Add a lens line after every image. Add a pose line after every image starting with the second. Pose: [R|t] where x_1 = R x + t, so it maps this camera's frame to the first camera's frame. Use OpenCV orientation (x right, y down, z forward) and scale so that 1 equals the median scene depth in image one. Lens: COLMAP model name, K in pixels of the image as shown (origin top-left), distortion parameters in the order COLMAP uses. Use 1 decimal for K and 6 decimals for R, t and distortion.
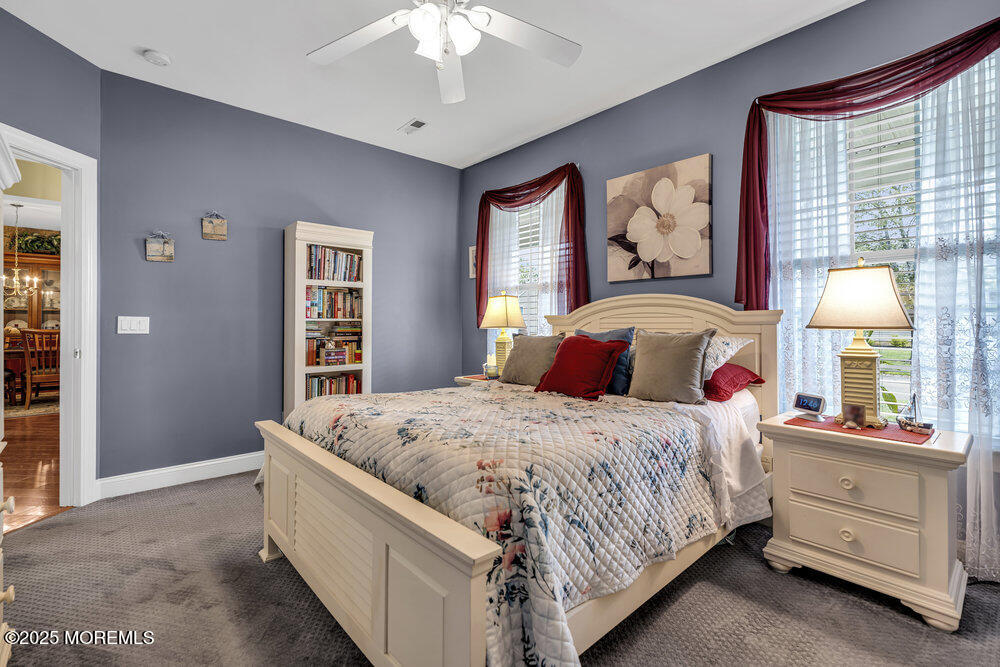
lens RADIAL K [[466.0, 0, 498.0], [0, 466.0, 324.3], [0, 0, 1]] dist [-0.000011, 0.000046]
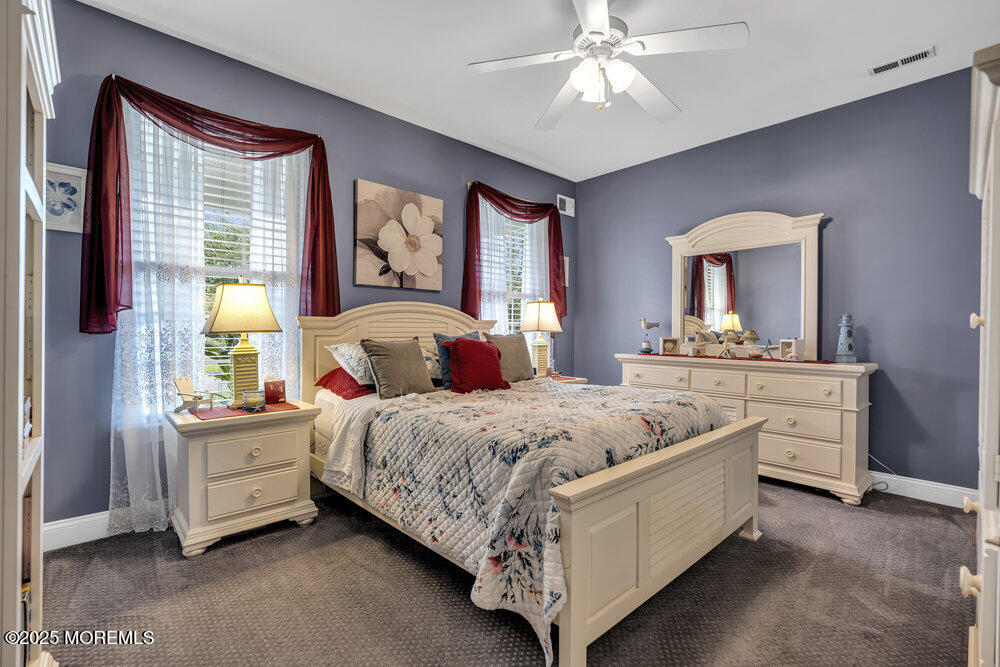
lens RADIAL K [[439.7, 0, 497.8], [0, 439.7, 336.3], [0, 0, 1]] dist [-0.003126, -0.000015]
pose [[-0.002025, -0.000972, 0.999997, -0.726560], [0.007534, 0.999971, 0.000987, 0.018965], [-0.999970, 0.007536, -0.002018, 0.770628]]
